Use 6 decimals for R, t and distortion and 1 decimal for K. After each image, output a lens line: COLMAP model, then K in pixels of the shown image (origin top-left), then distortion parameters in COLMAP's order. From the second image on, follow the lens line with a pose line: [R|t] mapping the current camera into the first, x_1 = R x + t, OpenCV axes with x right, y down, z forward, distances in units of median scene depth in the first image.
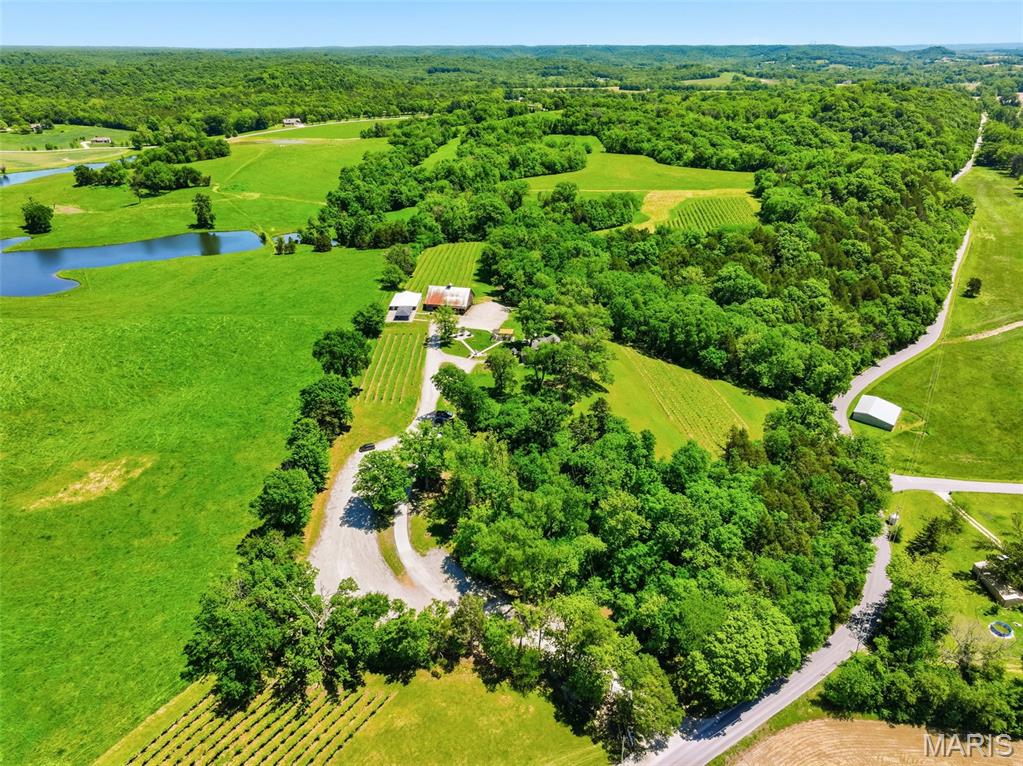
lens RADIAL K [[720.0, 0, 511.5], [0, 720.0, 383.0], [0, 0, 1]] dist [-0.013461, 0.030551]
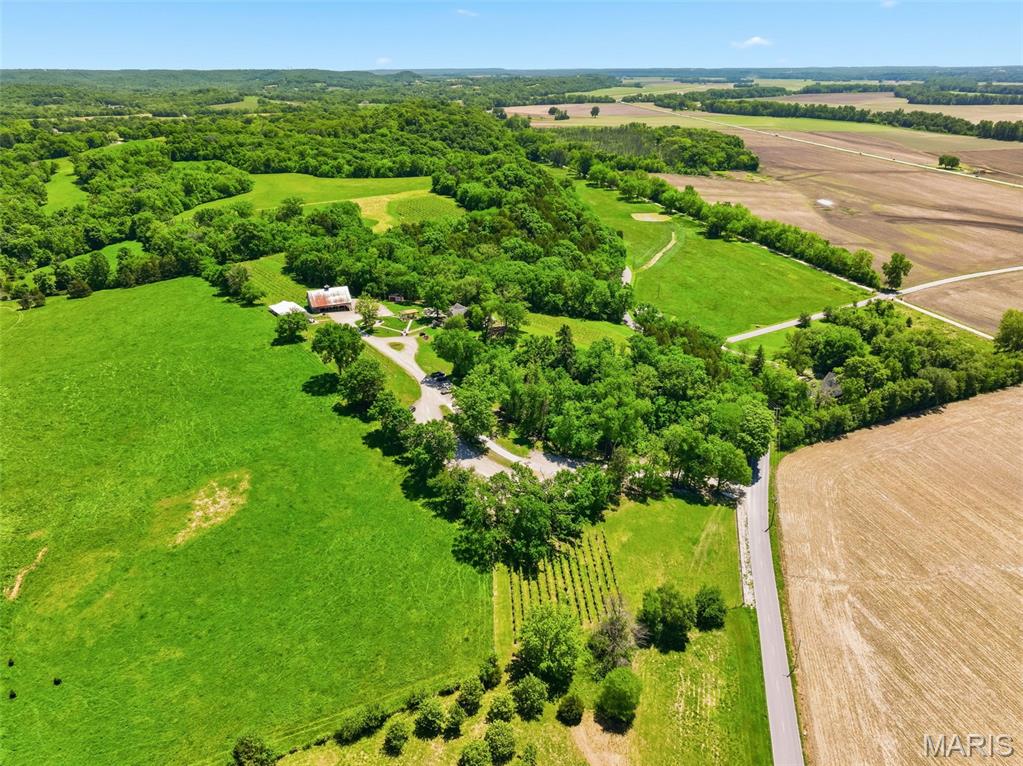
lens RADIAL K [[720.0, 0, 511.5], [0, 720.0, 383.0], [0, 0, 1]] dist [-0.013461, 0.030551]
pose [[0.798939, -0.244531, 0.549455, -0.288474], [0.259889, 0.964277, 0.051252, 0.012171], [-0.542360, 0.101850, 0.833950, -0.026798]]
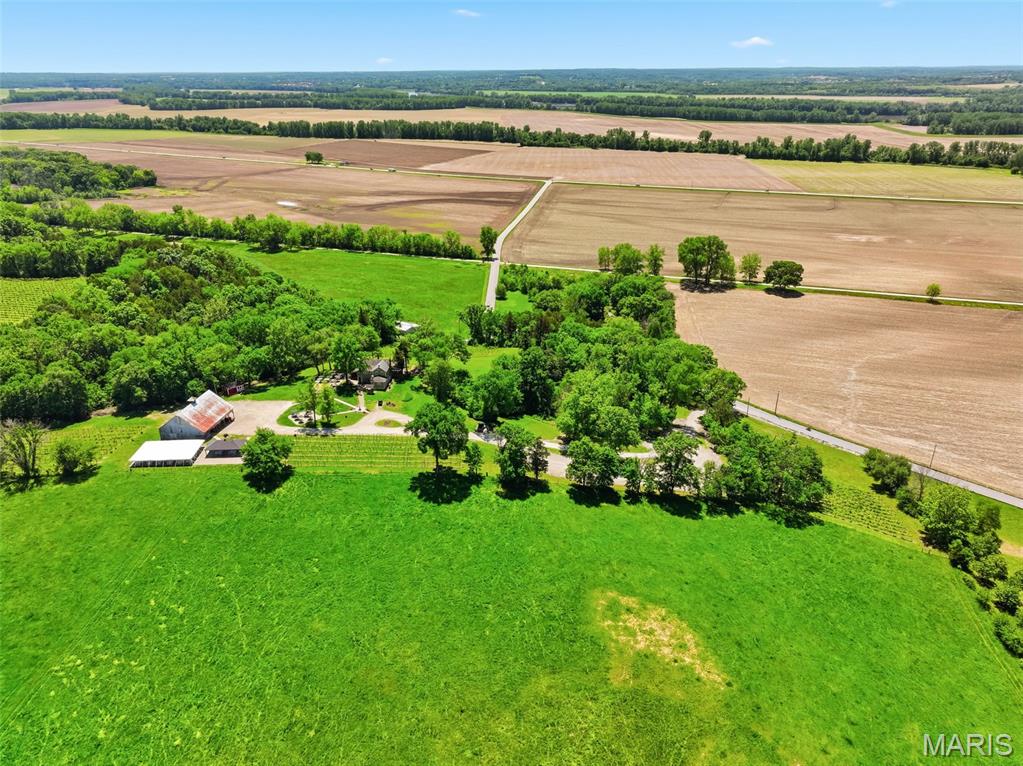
lens RADIAL K [[720.0, 0, 511.5], [0, 720.0, 383.0], [0, 0, 1]] dist [-0.013461, 0.030551]
pose [[-0.066175, -0.396870, 0.915486, -0.445718], [0.428895, 0.817101, 0.385222, -0.169636], [-0.900928, 0.418139, 0.116144, 0.358283]]
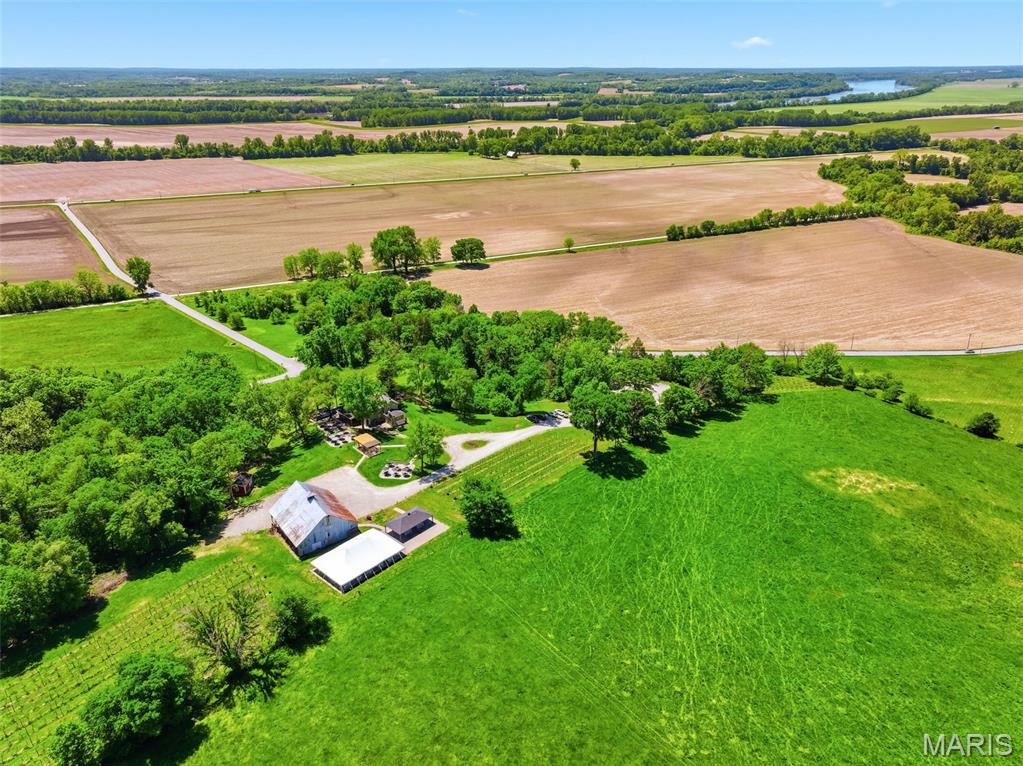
lens RADIAL K [[720.0, 0, 511.5], [0, 720.0, 383.0], [0, 0, 1]] dist [-0.013461, 0.030551]
pose [[-0.759722, -0.258252, 0.596765, -0.297554], [0.278209, 0.700413, 0.657283, -0.302821], [-0.587727, 0.665378, -0.460271, 0.644840]]
